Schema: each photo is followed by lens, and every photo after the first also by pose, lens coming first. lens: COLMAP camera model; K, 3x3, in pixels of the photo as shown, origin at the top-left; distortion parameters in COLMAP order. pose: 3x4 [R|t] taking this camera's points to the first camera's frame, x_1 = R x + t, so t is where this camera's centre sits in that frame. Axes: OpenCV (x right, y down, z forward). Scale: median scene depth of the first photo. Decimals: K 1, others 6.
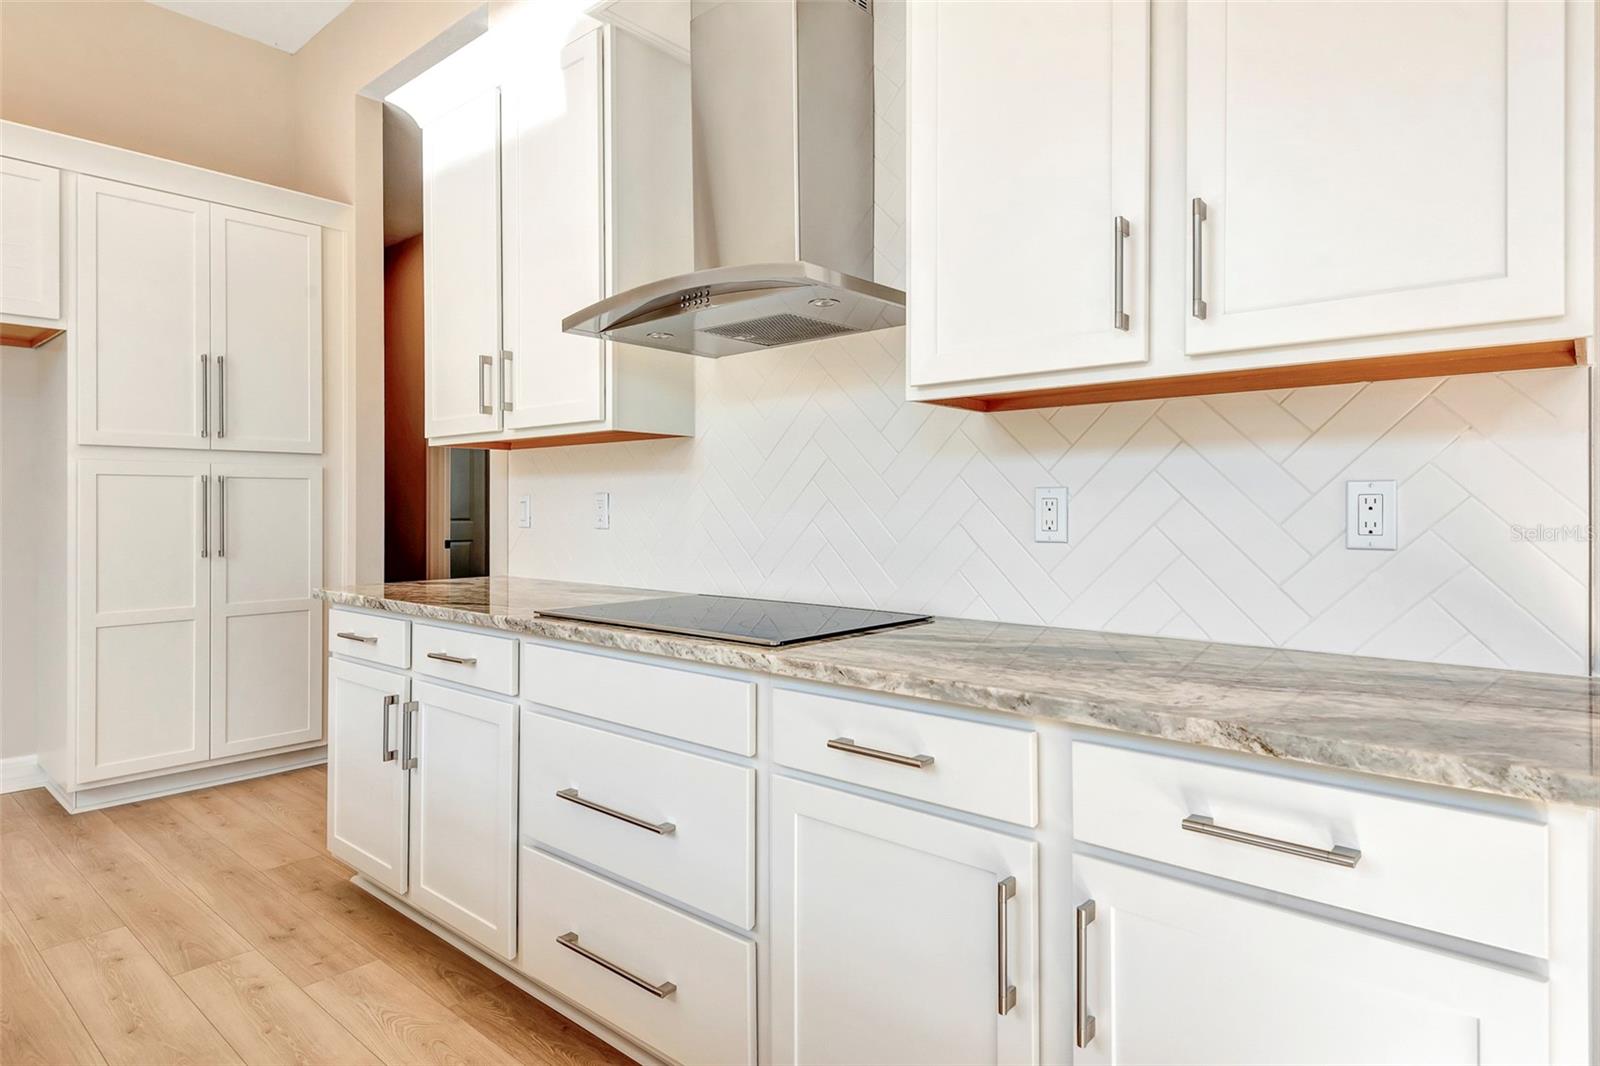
lens RADIAL K [[920.9, 0, 759.9], [0, 920.9, 502.2], [0, 0, 1]] dist [0.043224, -0.015277]
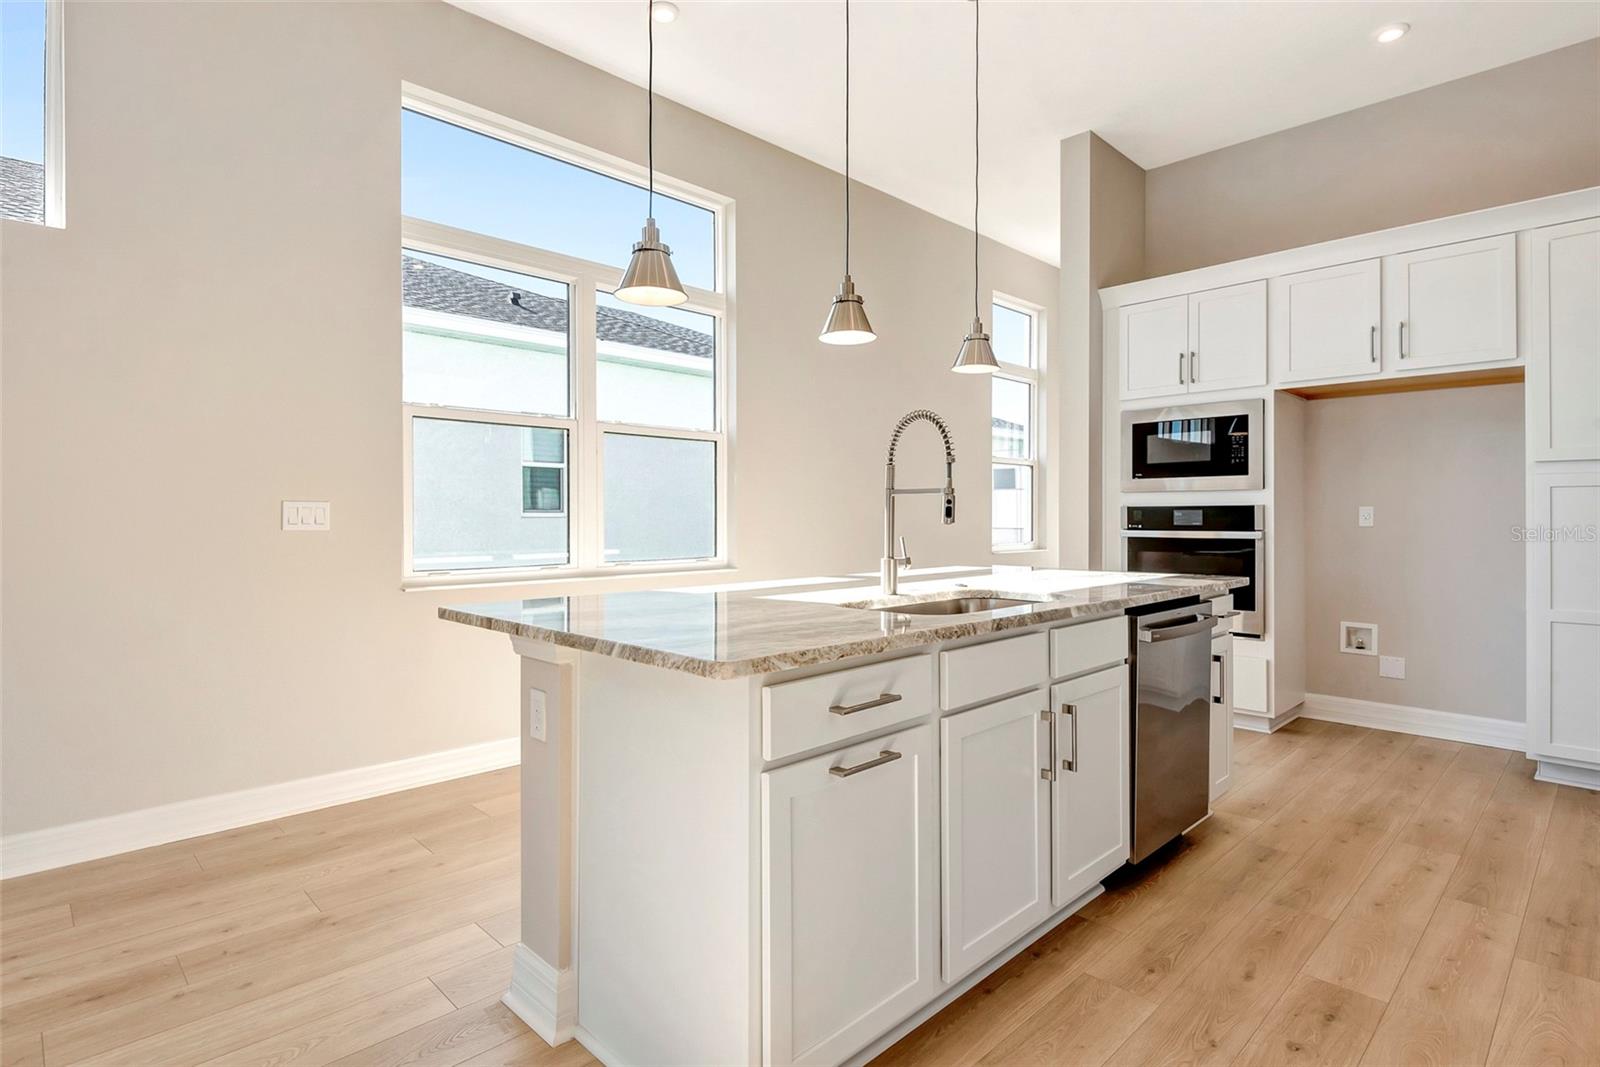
lens RADIAL K [[824.2, 0, 802.9], [0, 824.2, 509.4], [0, 0, 1]] dist [0.016566, -0.009949]
pose [[-0.037781, -0.010340, -0.999233, 0.481709], [0.008590, 0.999906, -0.010671, 0.000507], [0.999249, -0.008987, -0.037688, 0.196816]]
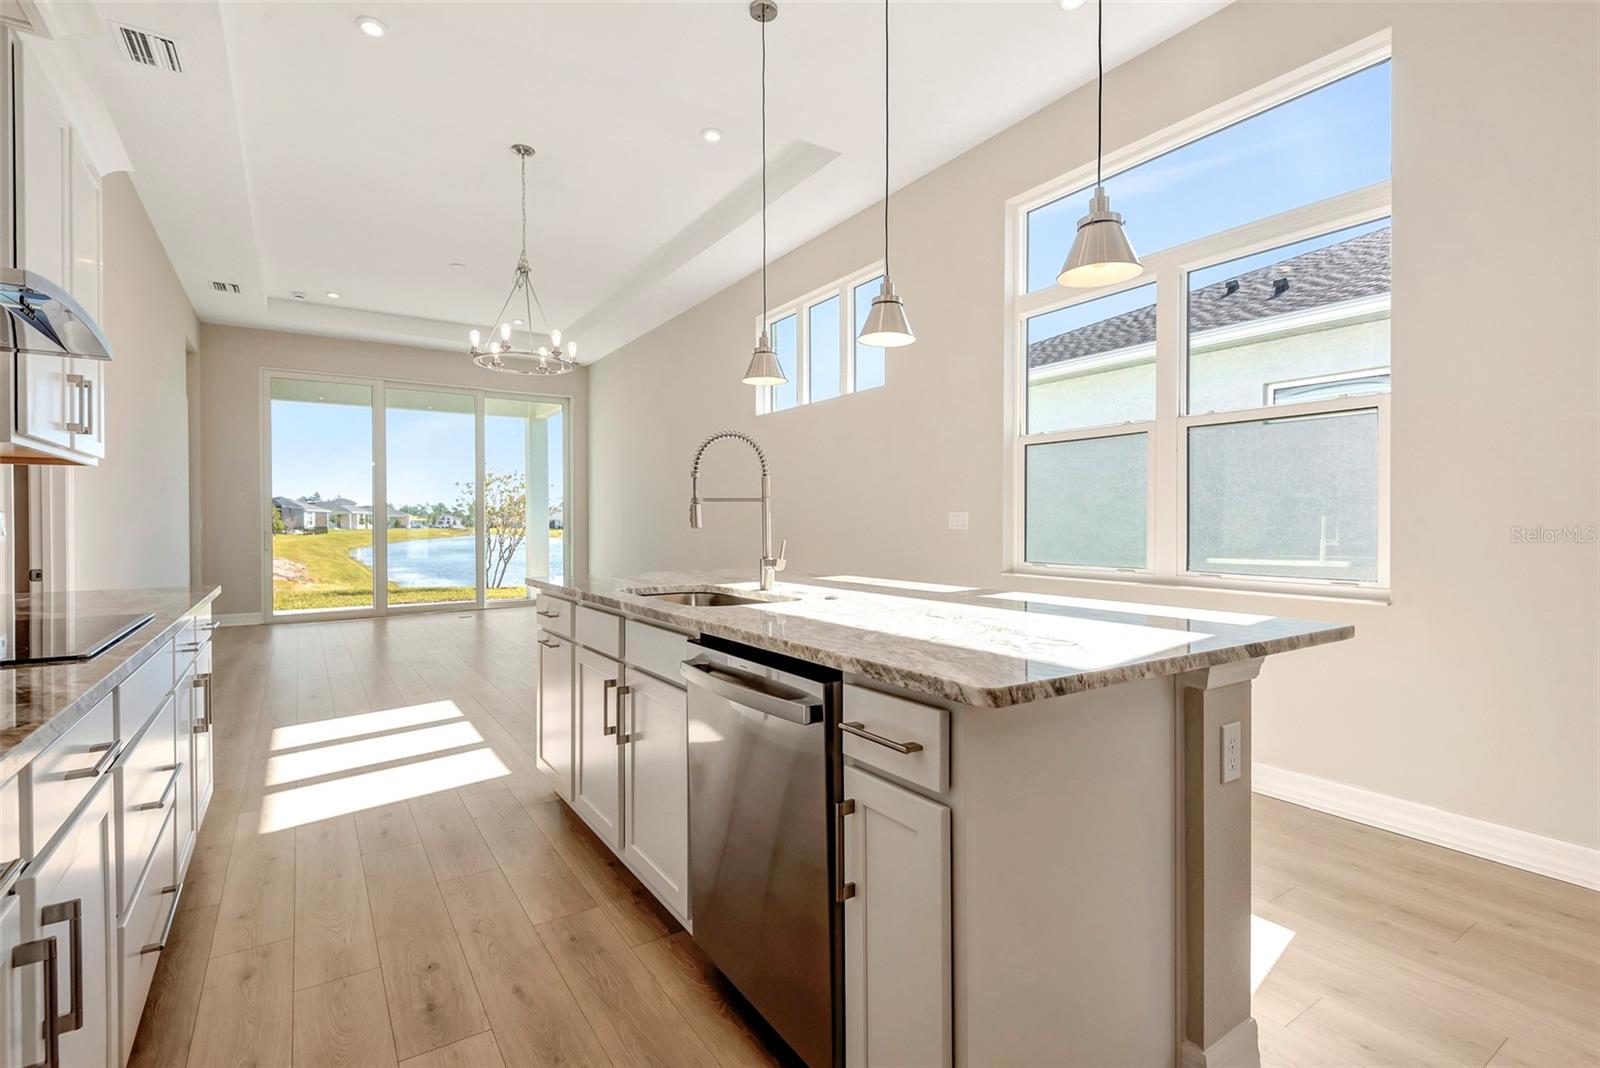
lens RADIAL K [[740.9, 0, 791.4], [0, 740.9, 524.6], [0, 0, 1]] dist [0.015172, -0.006194]
pose [[-0.971349, 0.000607, 0.237658, -0.868268], [0.000470, 1.000000, -0.000631, 0.004721], [-0.237658, -0.000501, -0.971349, 1.307413]]
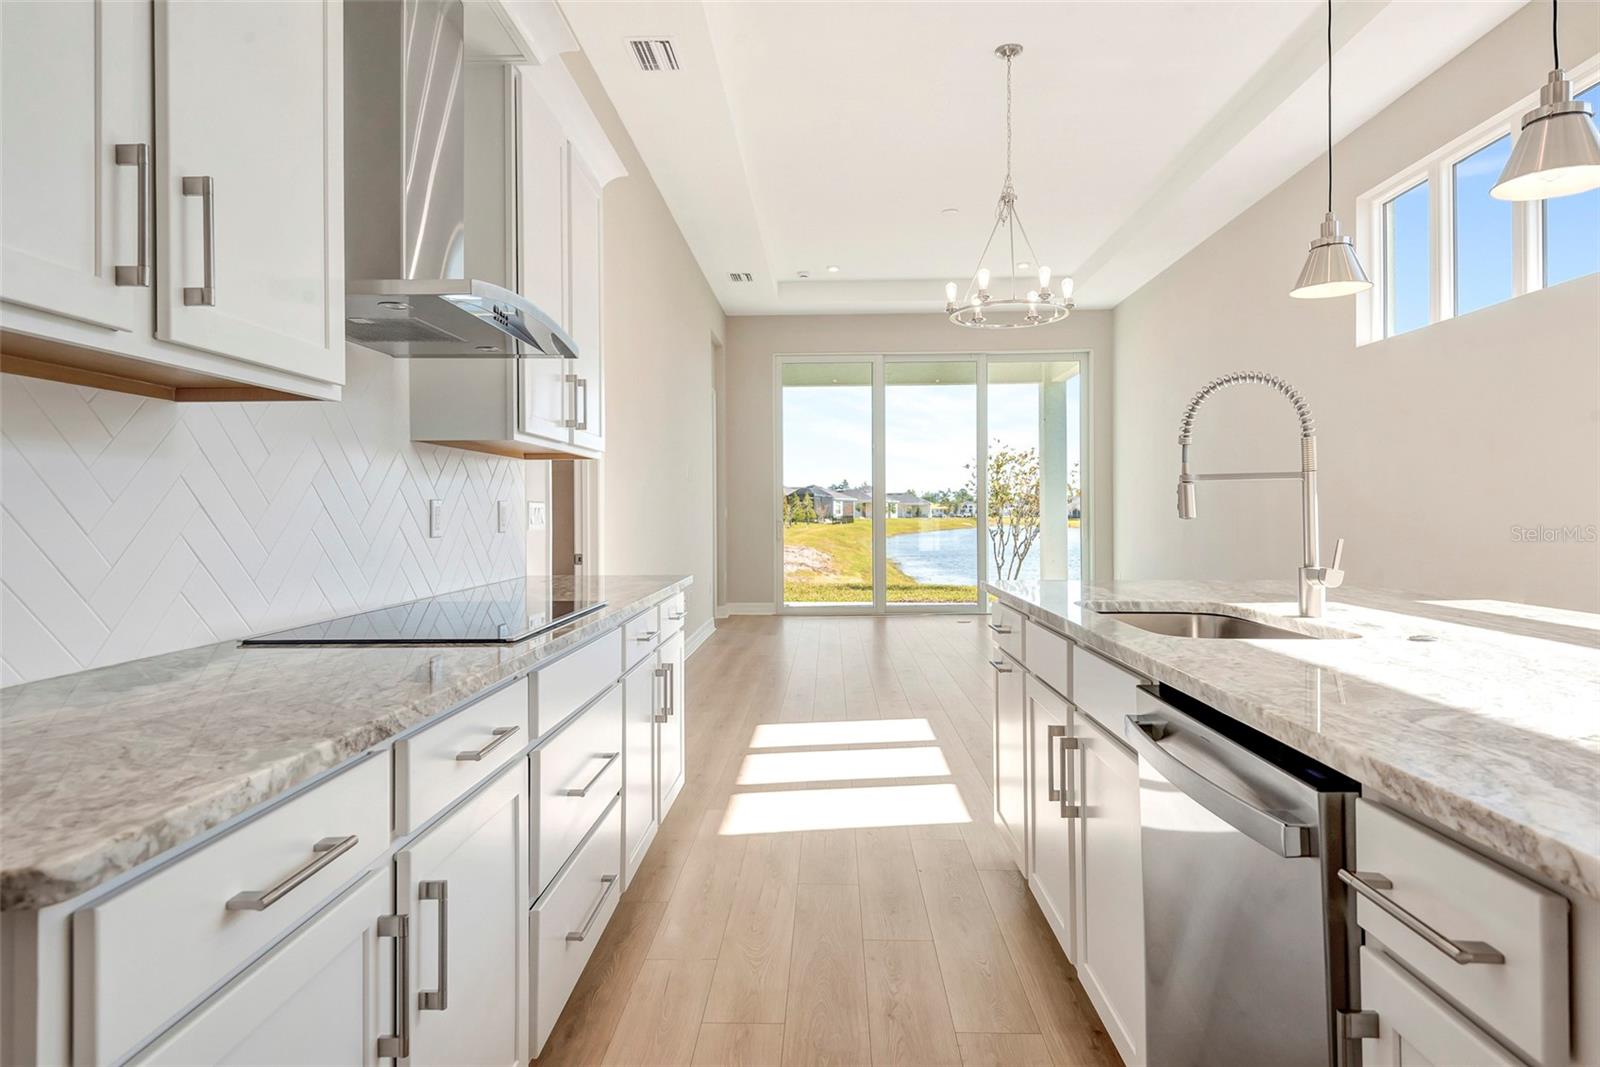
lens RADIAL K [[920.9, 0, 803.5], [0, 920.9, 507.0], [0, 0, 1]] dist [0.043224, -0.015277]
pose [[-0.657873, 0.005733, 0.753107, -0.918364], [-0.000259, 0.999969, -0.007839, 0.004358], [-0.753129, -0.005352, -0.657851, 1.192452]]
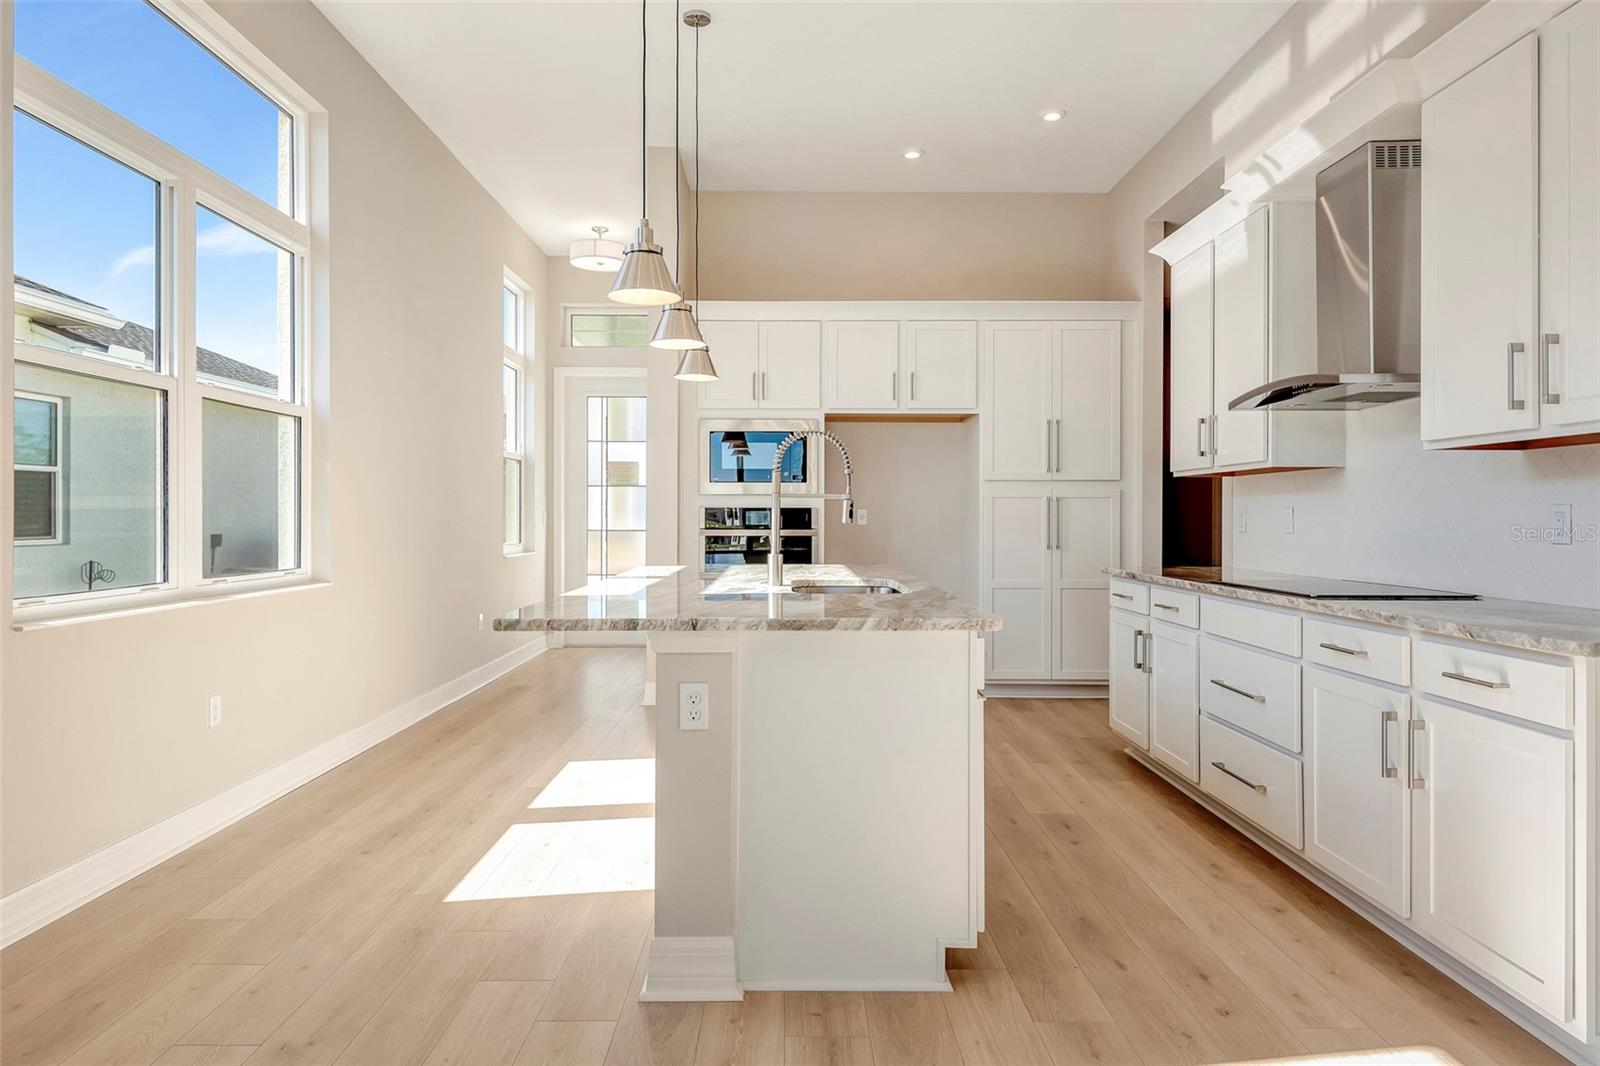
lens RADIAL K [[971.1, 0, 797.9], [0, 971.1, 524.5], [0, 0, 1]] dist [0.029830, -0.023120]
pose [[0.689910, 0.006120, -0.723869, 0.466519], [0.004316, 0.999912, 0.012568, -0.006942], [0.723882, -0.011794, 0.689822, -0.677722]]
